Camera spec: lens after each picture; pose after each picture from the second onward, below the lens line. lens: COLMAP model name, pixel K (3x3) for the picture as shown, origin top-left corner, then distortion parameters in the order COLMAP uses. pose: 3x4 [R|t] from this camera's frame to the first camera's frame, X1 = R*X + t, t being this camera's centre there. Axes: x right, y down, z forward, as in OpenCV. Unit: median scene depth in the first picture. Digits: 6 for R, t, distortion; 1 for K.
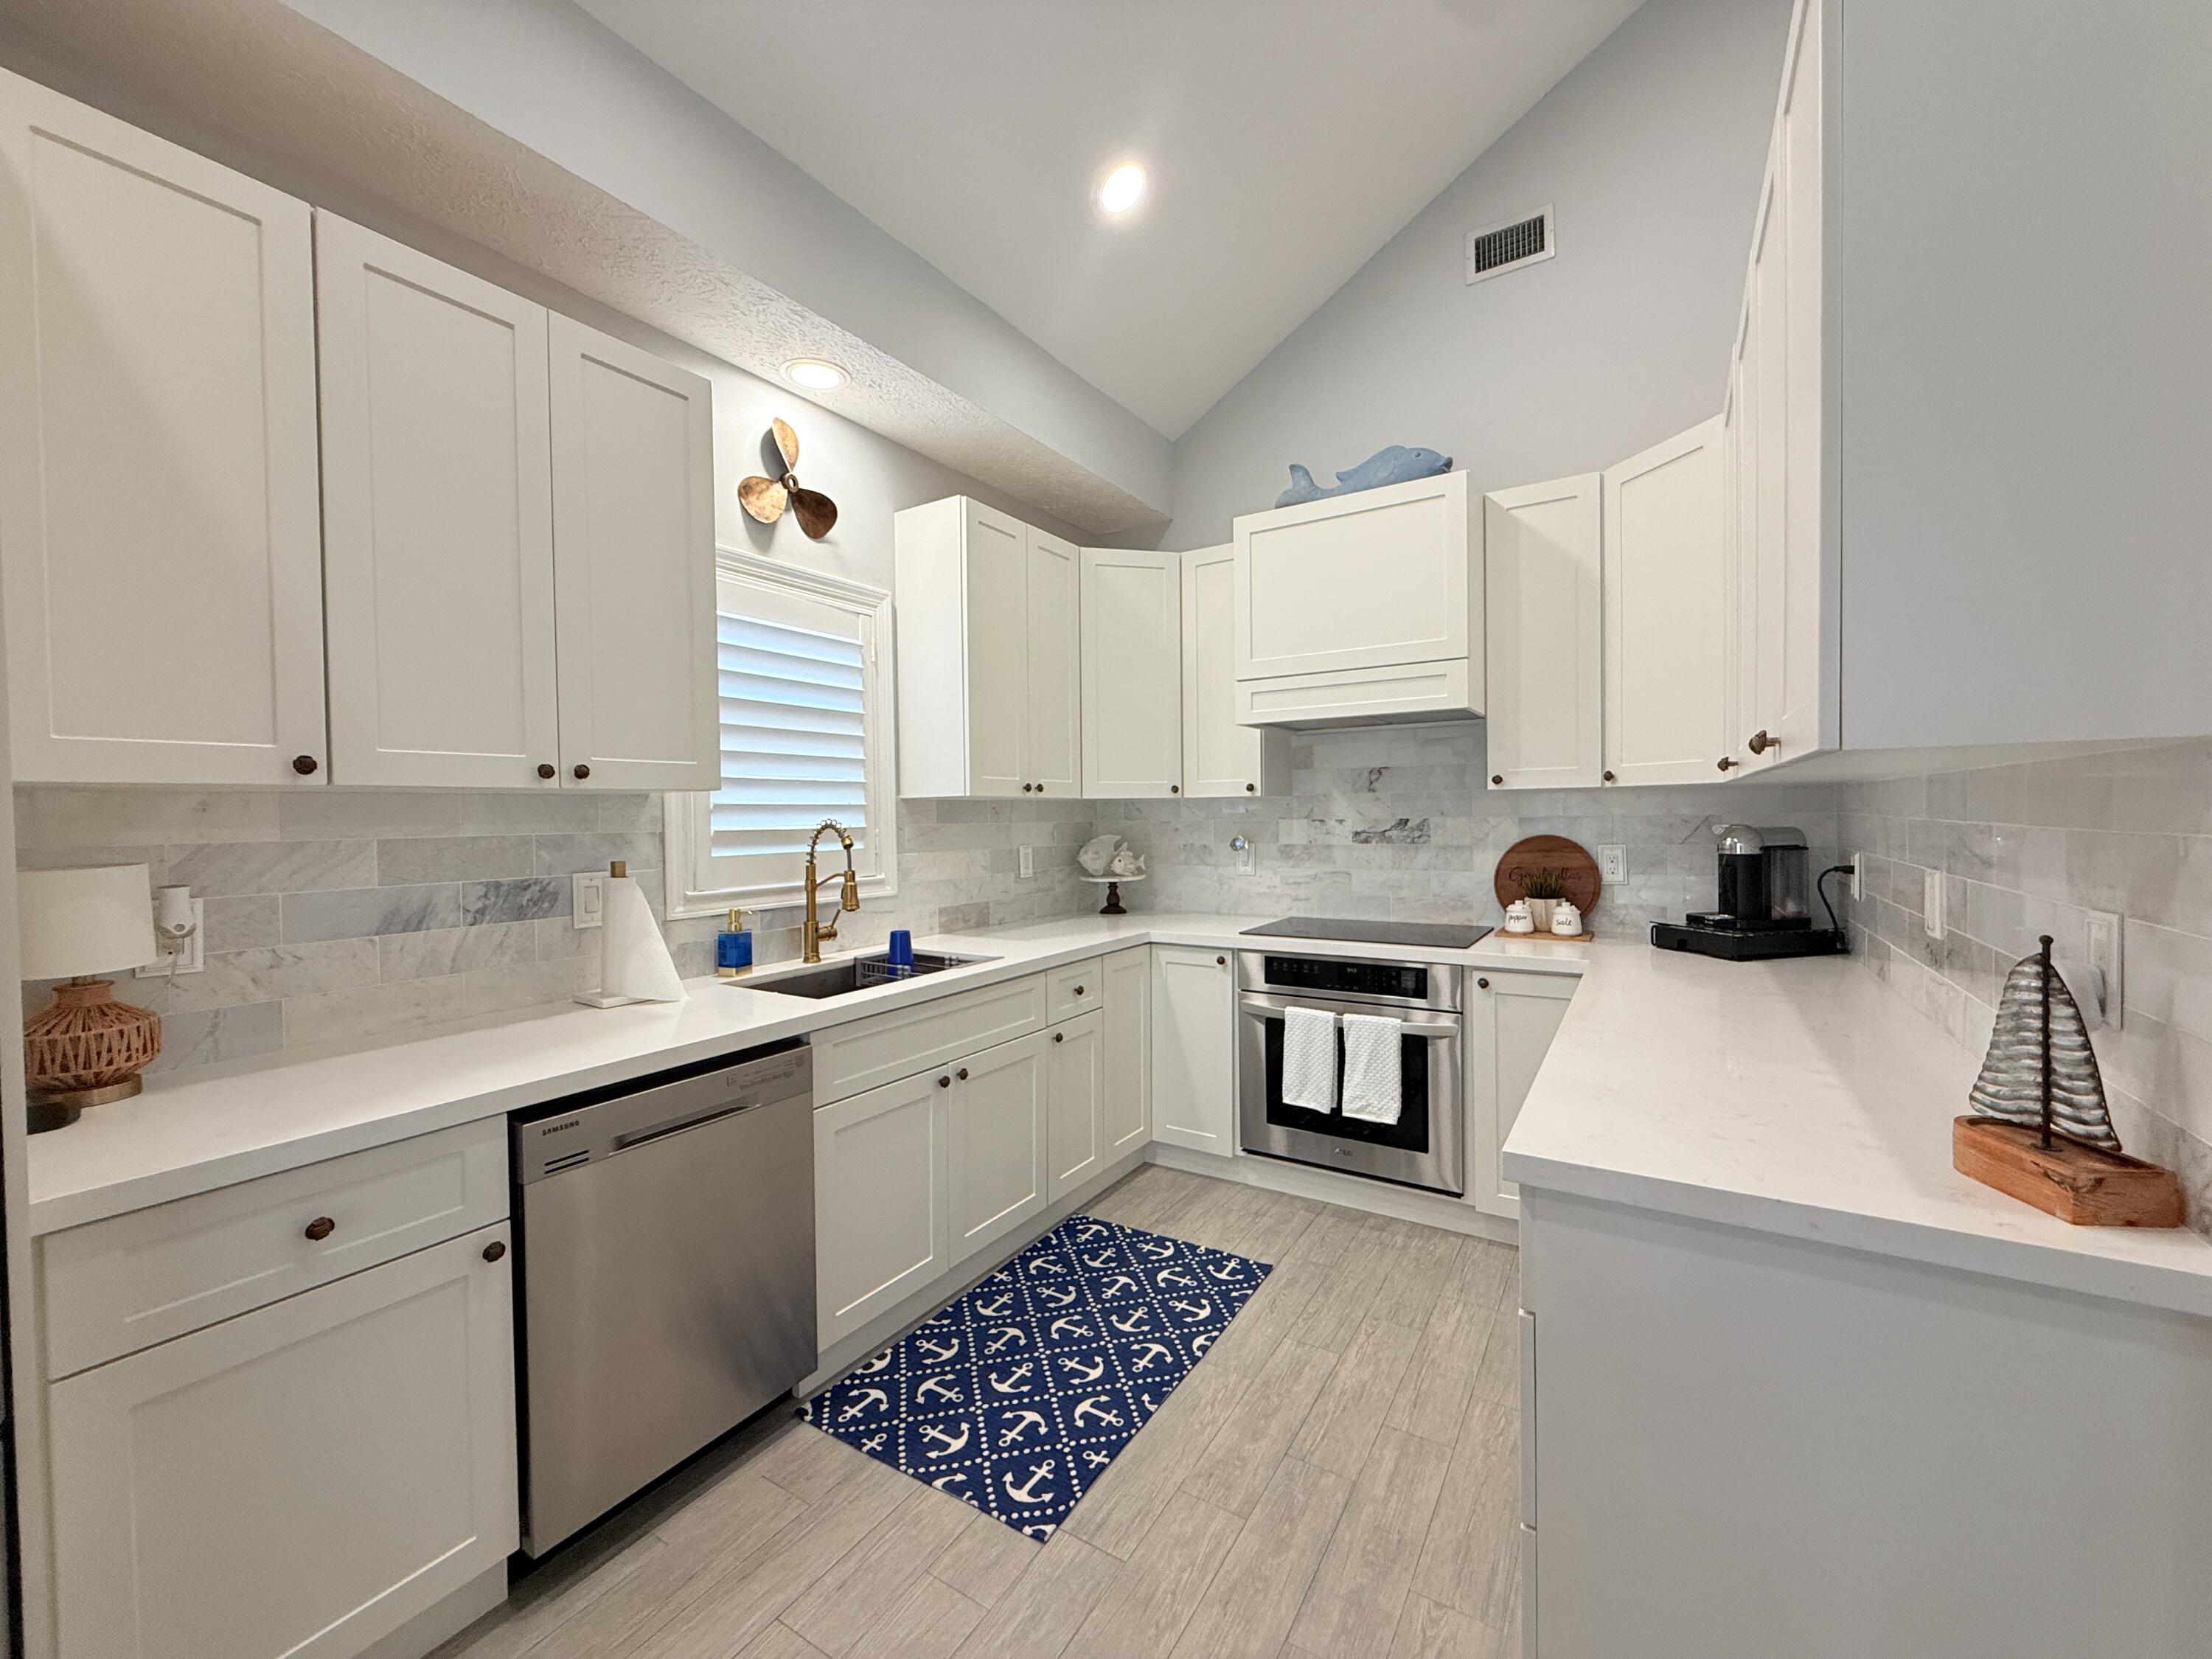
lens RADIAL K [[883.4, 0, 1102.0], [0, 883.4, 829.5], [0, 0, 1]] dist [-0.000797, 0.000077]
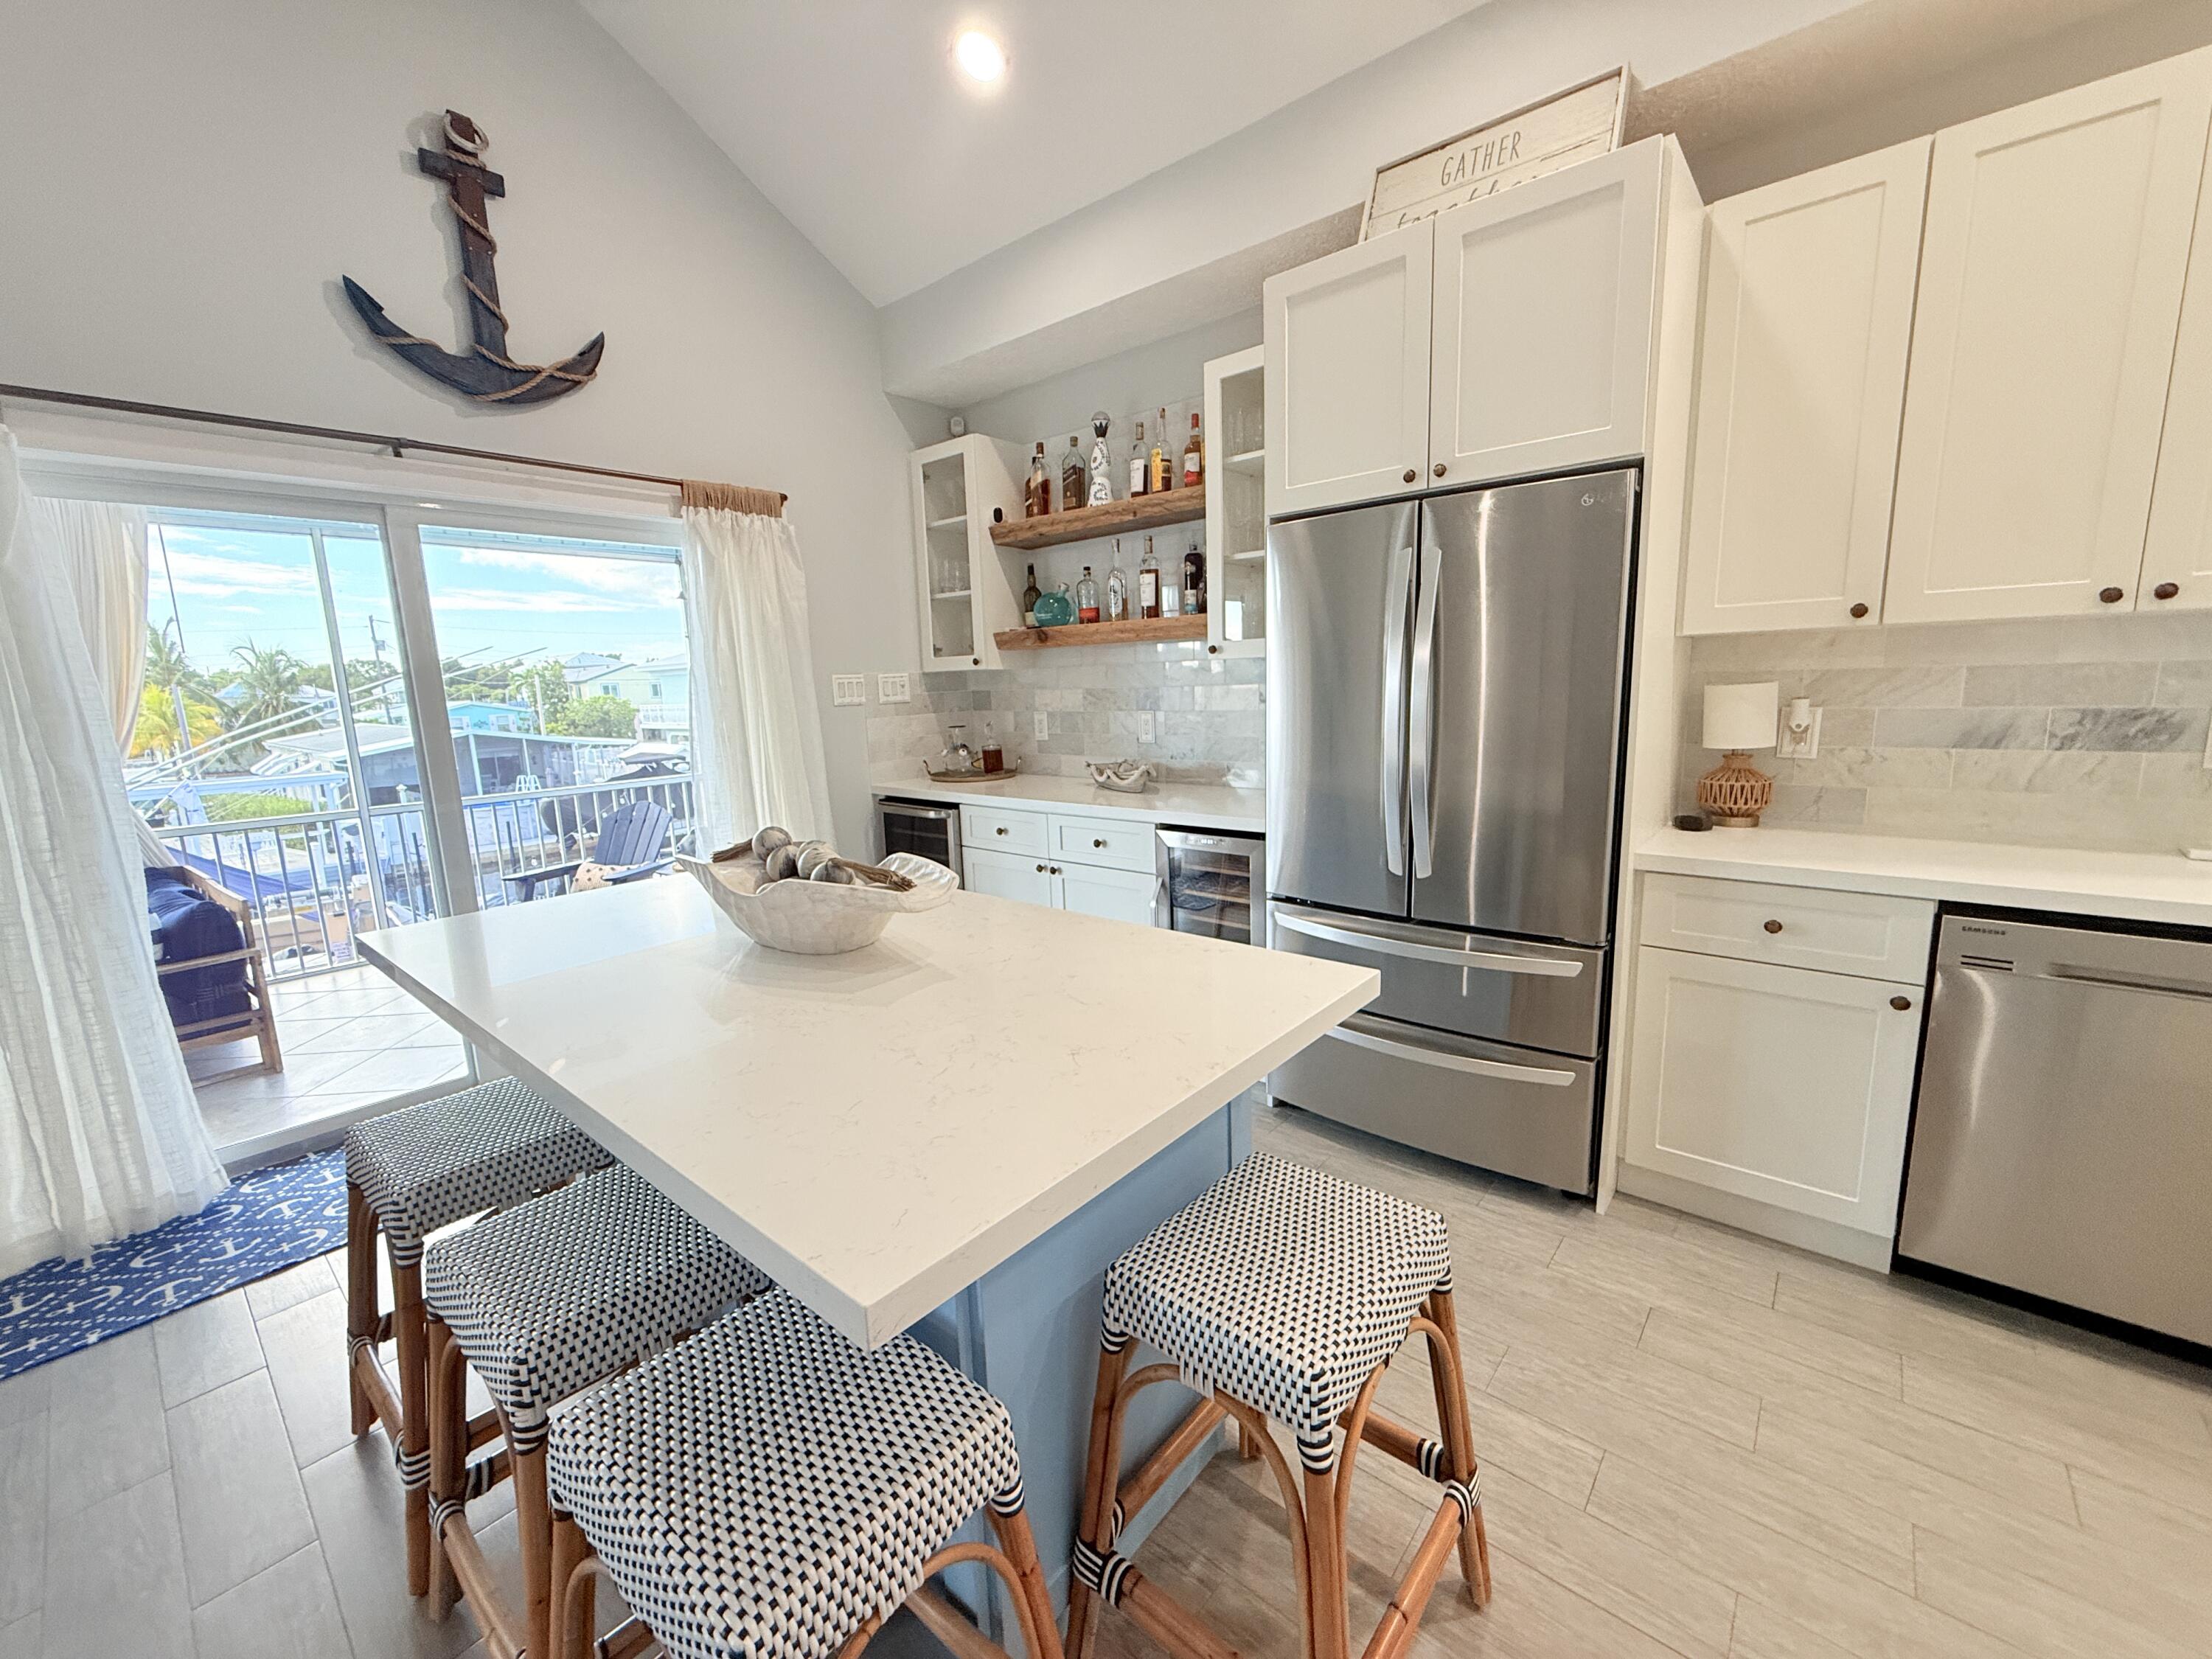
lens RADIAL K [[883.4, 0, 1102.0], [0, 883.4, 829.5], [0, 0, 1]] dist [-0.000797, 0.000077]
pose [[-0.149332, 0.184890, -0.971347, 0.349158], [0.018177, 0.982710, 0.184258, -0.007968], [0.988620, 0.009859, -0.150111, 0.036608]]
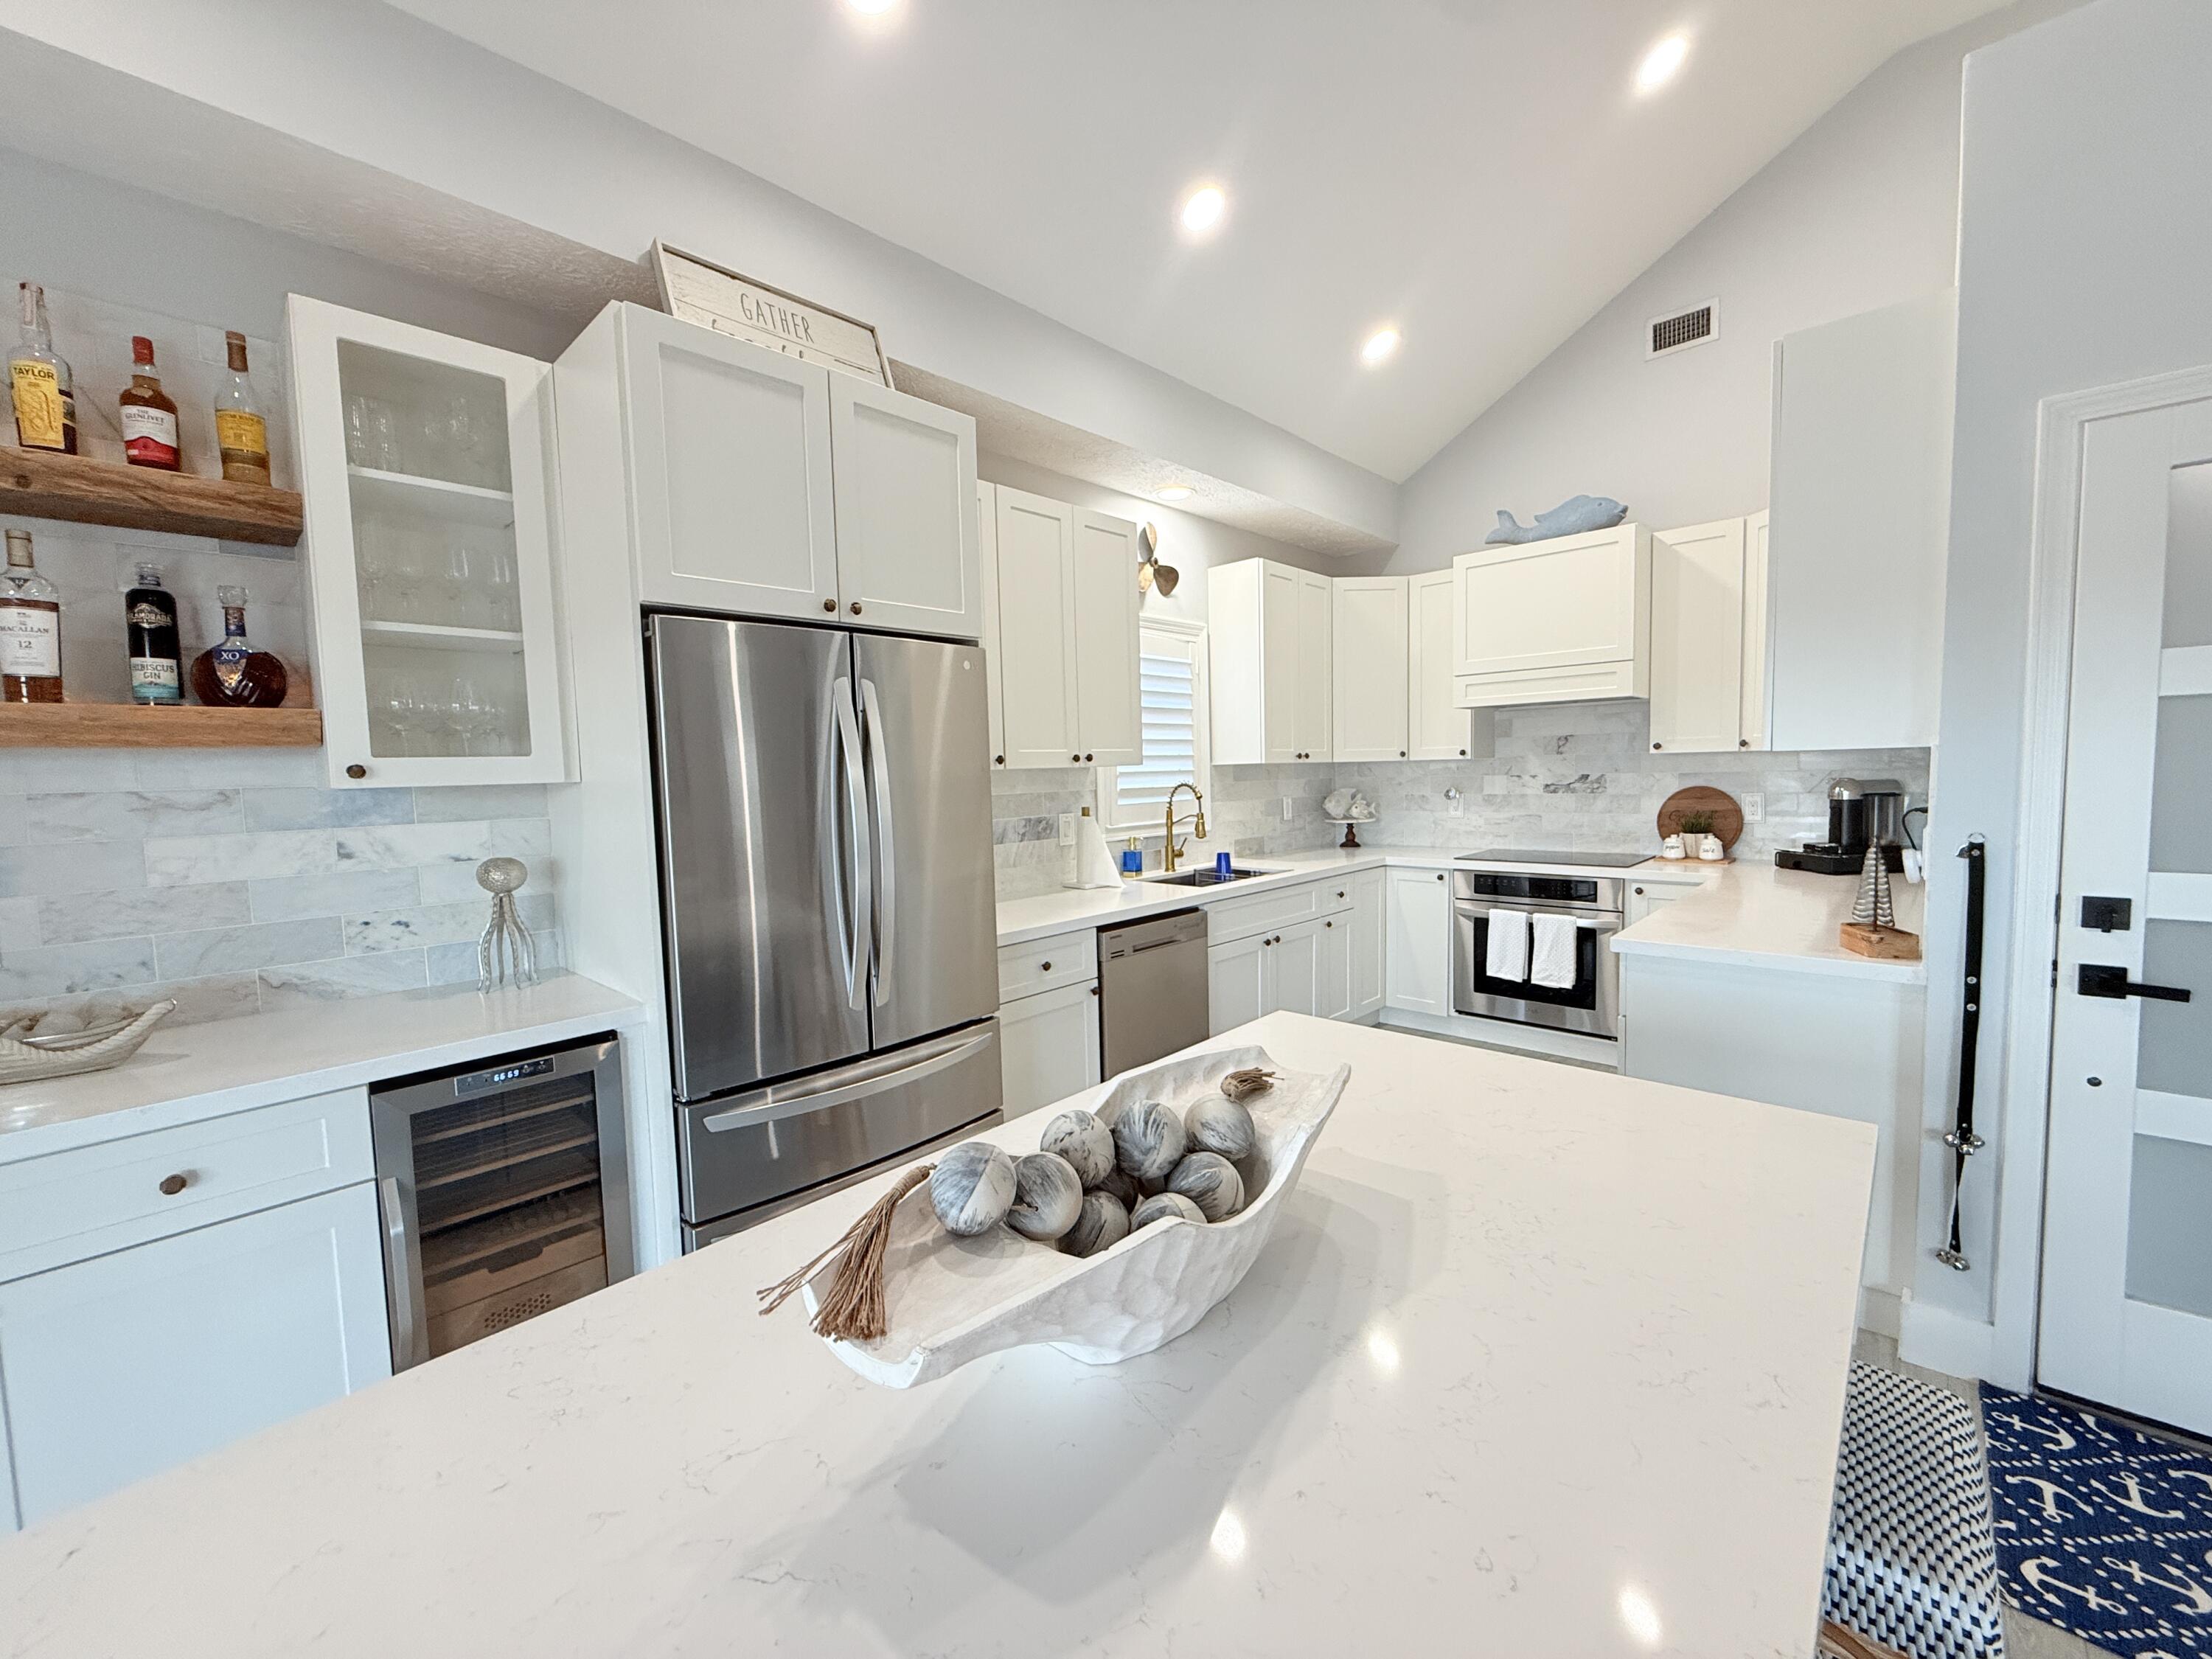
lens RADIAL K [[883.4, 0, 1102.0], [0, 883.4, 829.5], [0, 0, 1]] dist [-0.000797, 0.000077]
pose [[0.981398, 0.001108, -0.191980, -0.145327], [0.009430, 0.998498, 0.053965, -0.010218], [0.191752, -0.054771, 0.979914, -0.557544]]
